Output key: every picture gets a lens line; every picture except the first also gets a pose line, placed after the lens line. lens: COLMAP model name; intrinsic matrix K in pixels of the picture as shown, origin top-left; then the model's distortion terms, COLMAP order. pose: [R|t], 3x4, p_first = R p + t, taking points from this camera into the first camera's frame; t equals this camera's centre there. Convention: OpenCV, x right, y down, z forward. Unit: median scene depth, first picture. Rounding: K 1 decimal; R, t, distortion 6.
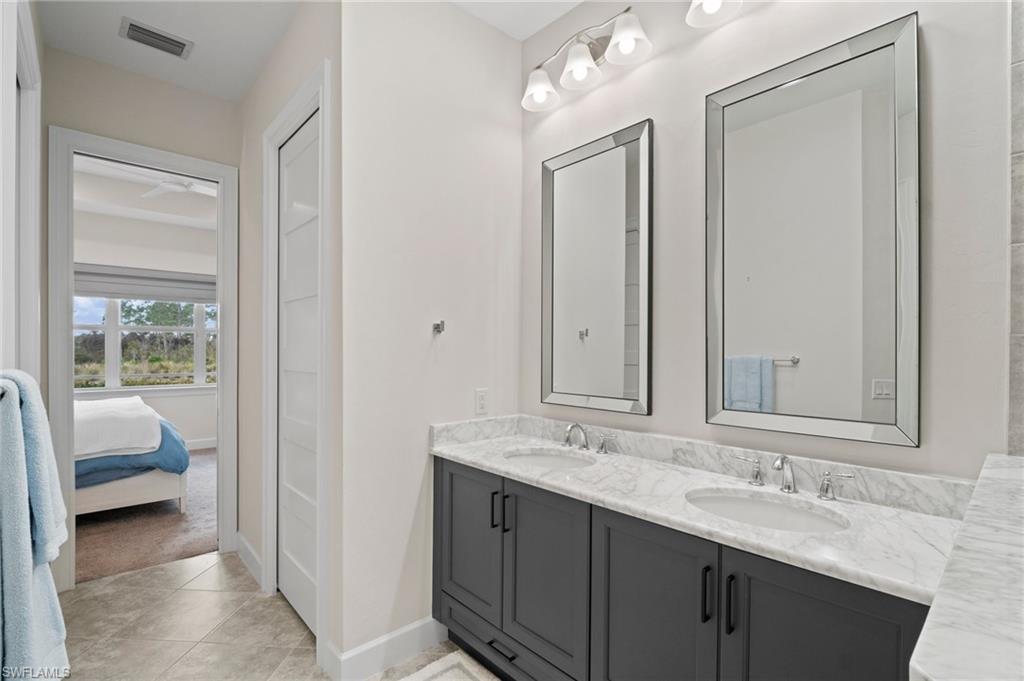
lens RADIAL K [[468.2, 0, 504.4], [0, 468.2, 345.5], [0, 0, 1]] dist [-0.004045, -0.000460]
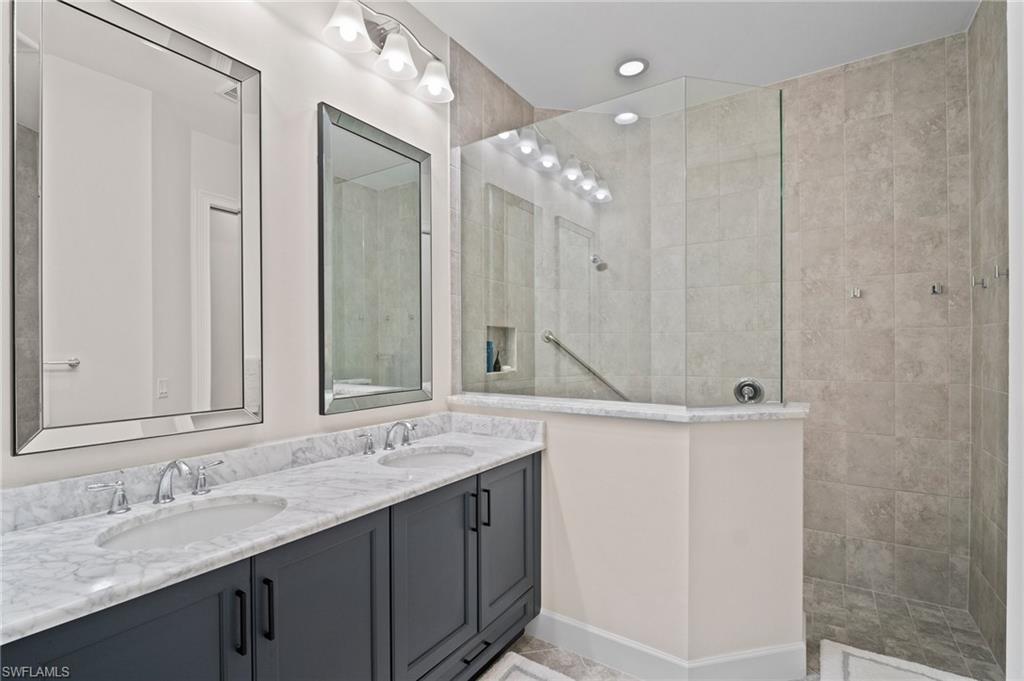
lens RADIAL K [[468.2, 0, 504.2], [0, 468.2, 345.4], [0, 0, 1]] dist [-0.004045, -0.000460]
pose [[-0.238667, 0.010465, 0.971045, -0.672917], [0.004865, 0.999942, -0.009581, 0.025039], [-0.971089, 0.002437, -0.238704, 0.868276]]
